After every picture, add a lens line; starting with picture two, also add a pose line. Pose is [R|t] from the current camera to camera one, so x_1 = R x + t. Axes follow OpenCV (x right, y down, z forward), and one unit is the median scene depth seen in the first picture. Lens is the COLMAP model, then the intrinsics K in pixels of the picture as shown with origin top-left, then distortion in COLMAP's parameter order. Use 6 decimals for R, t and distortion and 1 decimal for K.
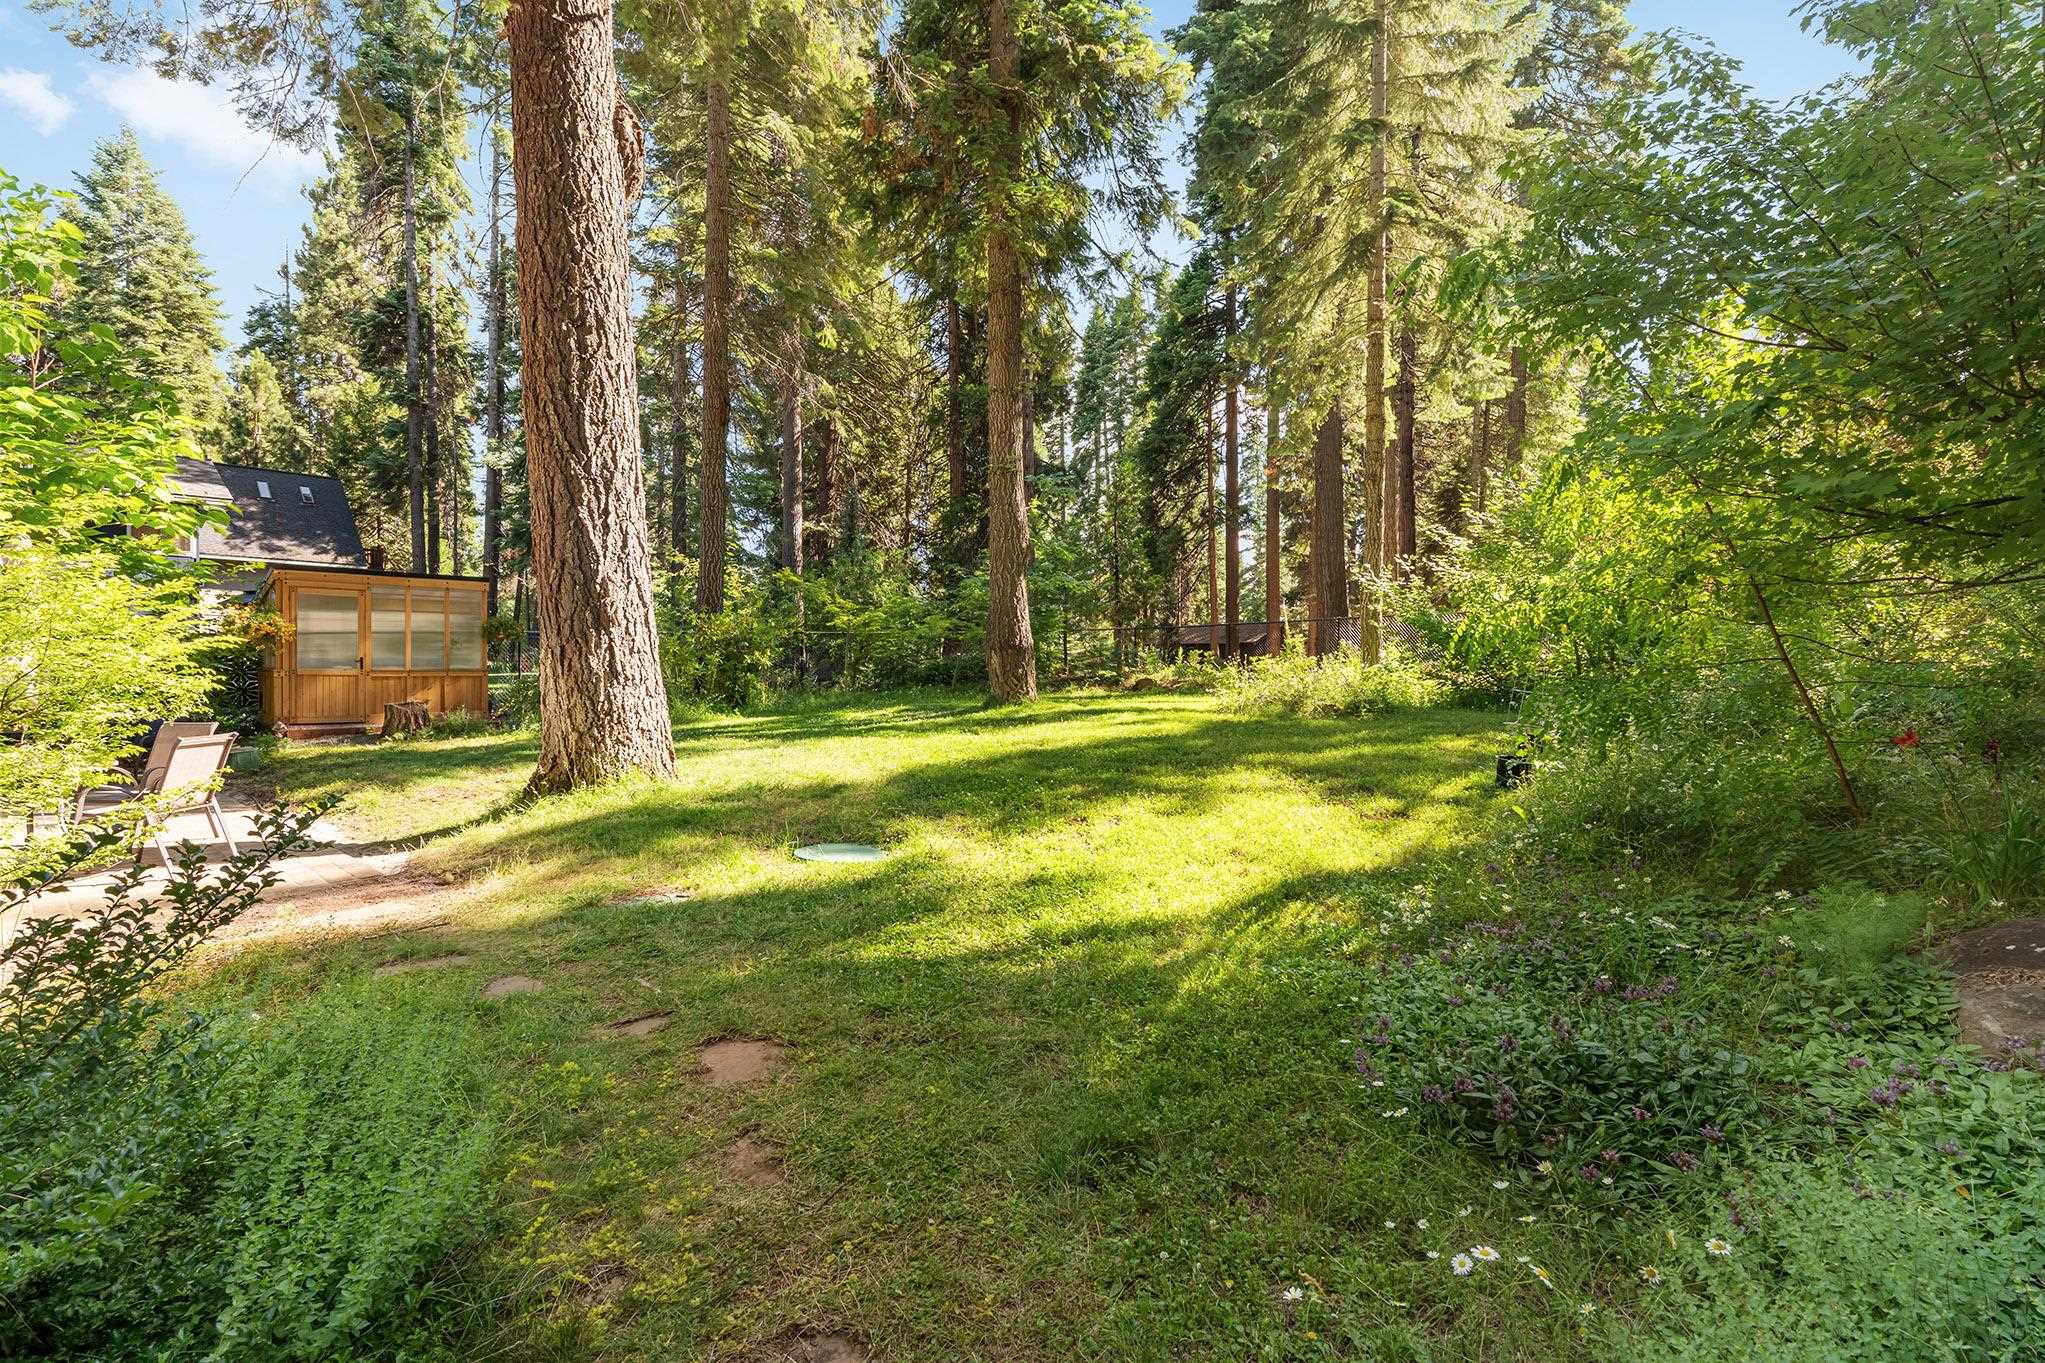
lens RADIAL K [[939.4, 0, 1018.7], [0, 939.4, 685.7], [0, 0, 1]] dist [0.002278, 0.003886]
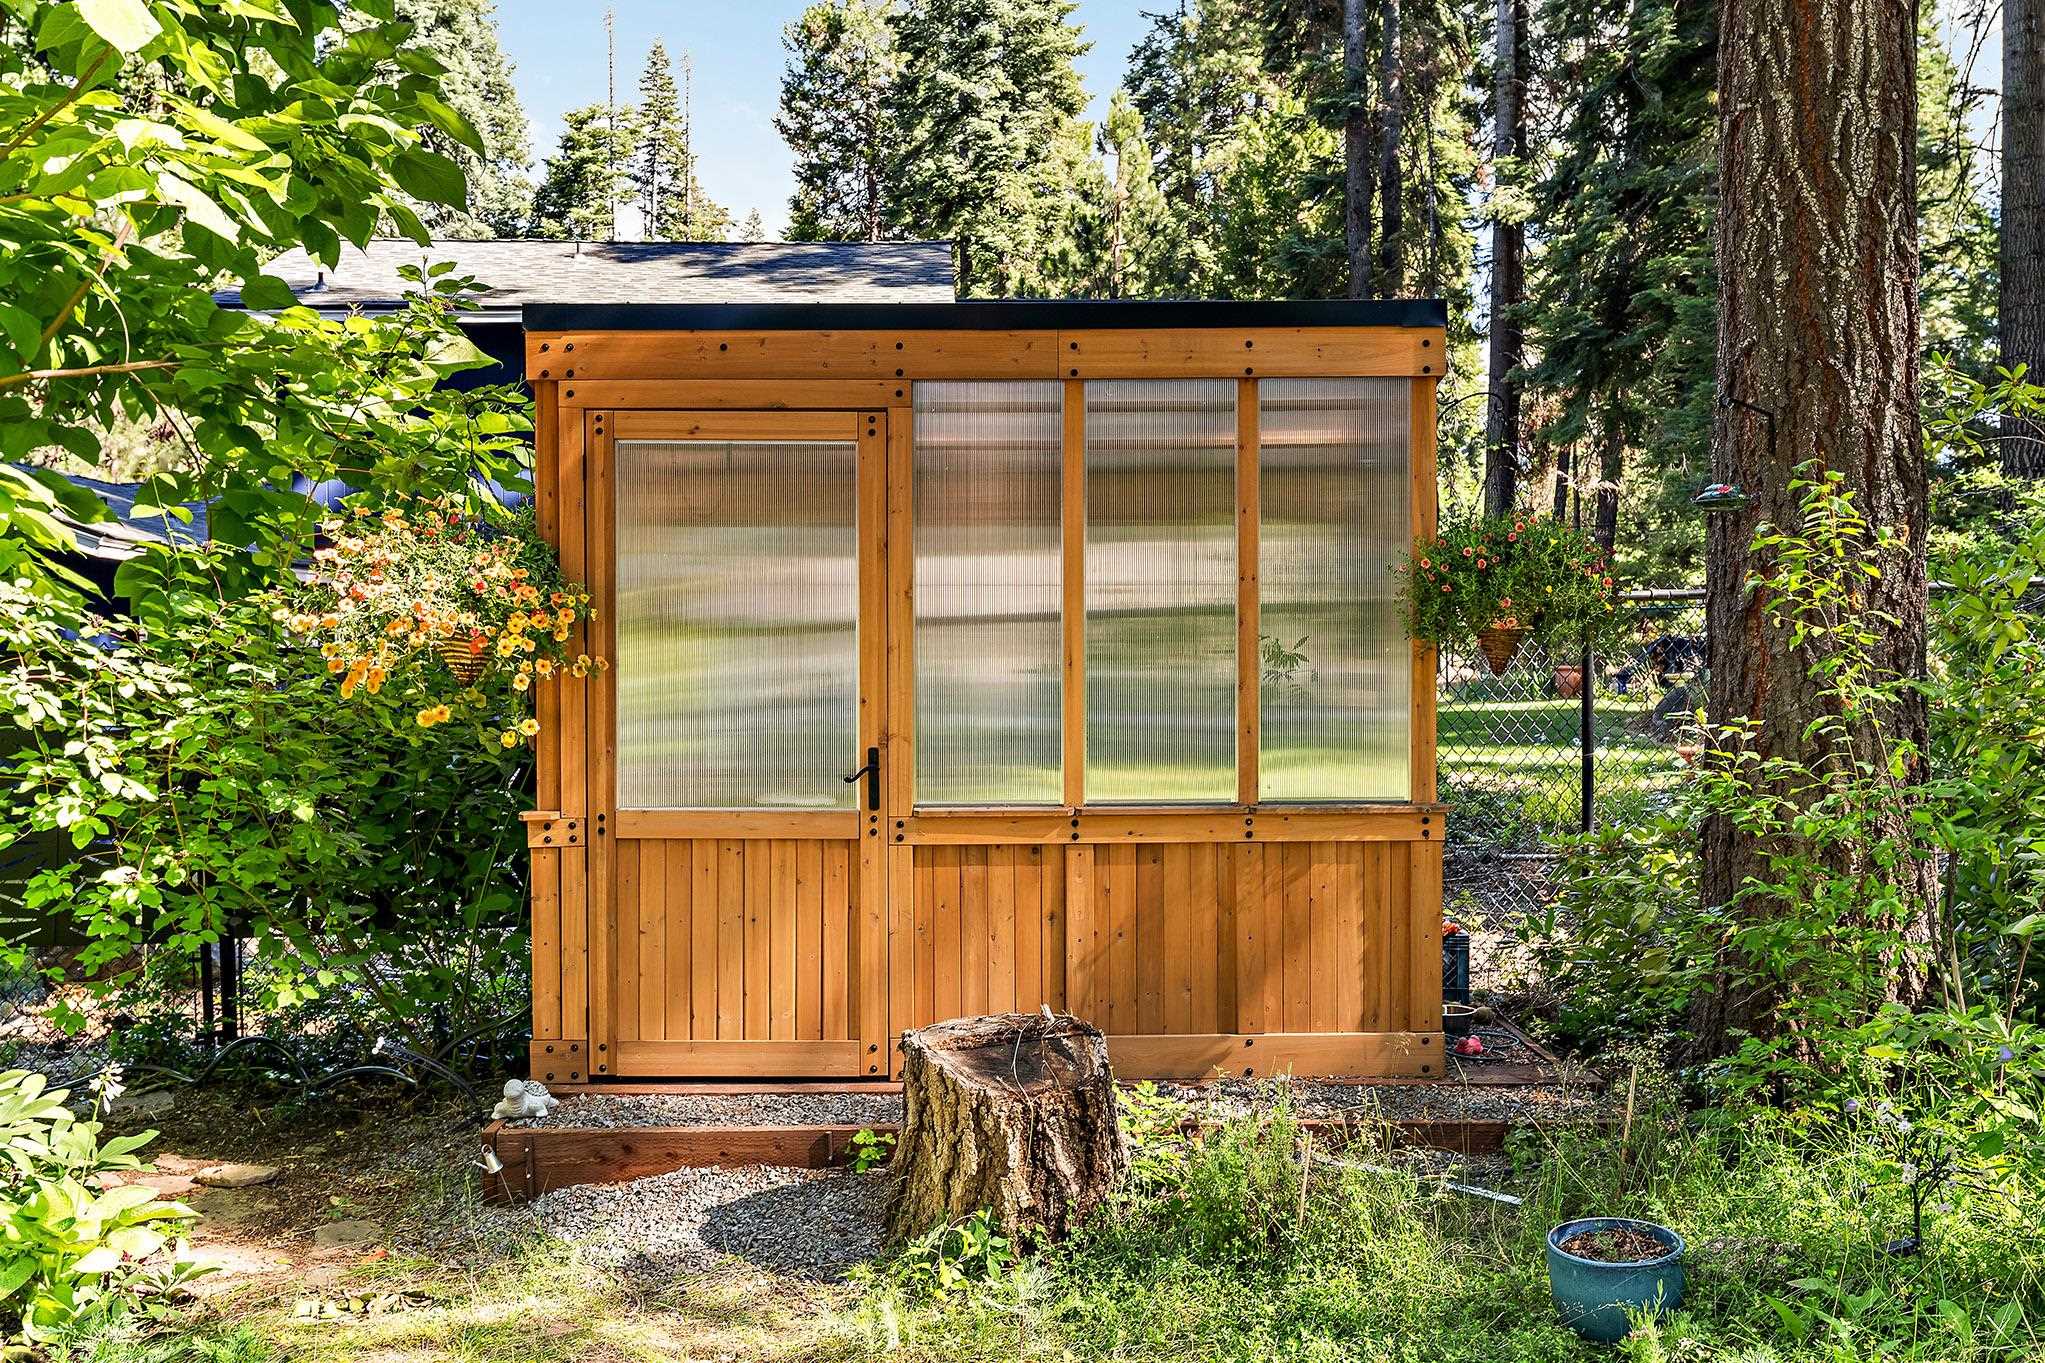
lens RADIAL K [[1866.2, 0, 1019.7], [0, 1866.2, 688.2], [0, 0, 1]] dist [-0.044053, 0.000000]
pose [[0.719916, 0.004611, -0.694046, -0.341142], [-0.006911, 0.999976, -0.000525, -0.037370], [0.694027, 0.005174, 0.719930, 0.624031]]
